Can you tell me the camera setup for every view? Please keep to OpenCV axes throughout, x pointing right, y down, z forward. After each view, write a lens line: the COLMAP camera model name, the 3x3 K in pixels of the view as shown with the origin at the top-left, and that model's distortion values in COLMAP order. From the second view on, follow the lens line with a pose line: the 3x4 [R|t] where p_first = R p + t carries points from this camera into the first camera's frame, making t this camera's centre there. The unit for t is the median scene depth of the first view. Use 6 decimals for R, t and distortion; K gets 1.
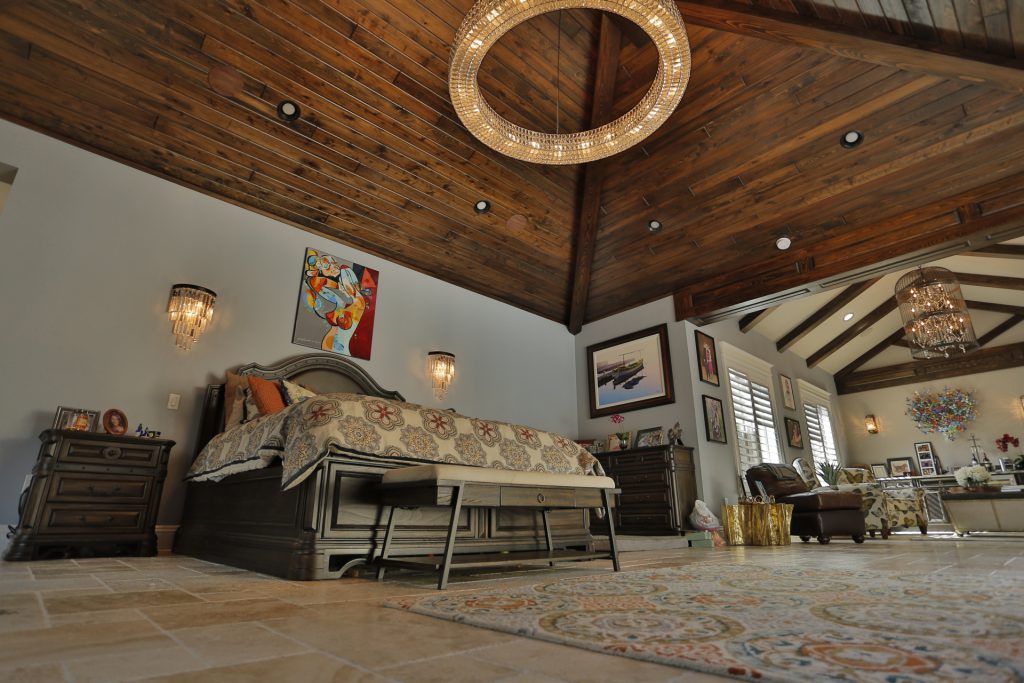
lens RADIAL K [[536.8, 0, 514.2], [0, 536.8, 334.4], [0, 0, 1]] dist [-0.075804, 0.031204]
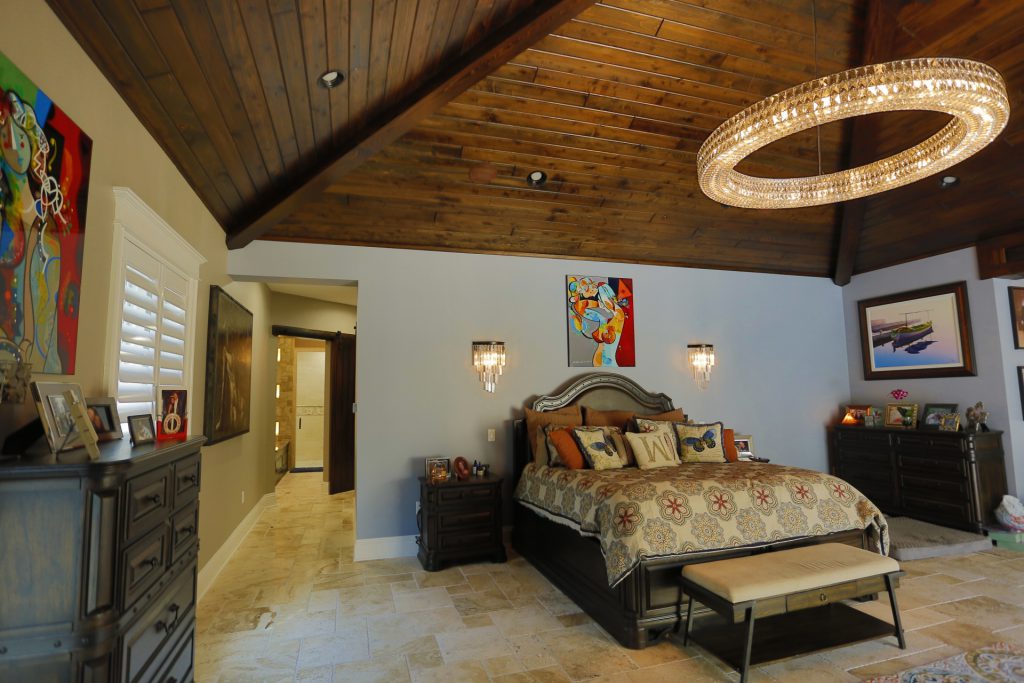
lens RADIAL K [[536.8, 0, 503.8], [0, 536.8, 325.8], [0, 0, 1]] dist [-0.075804, 0.031204]
pose [[0.894140, -0.062316, -0.443430, -0.018486], [0.168195, 0.964497, 0.203609, -0.310947], [0.414999, -0.256638, 0.872876, -0.056322]]
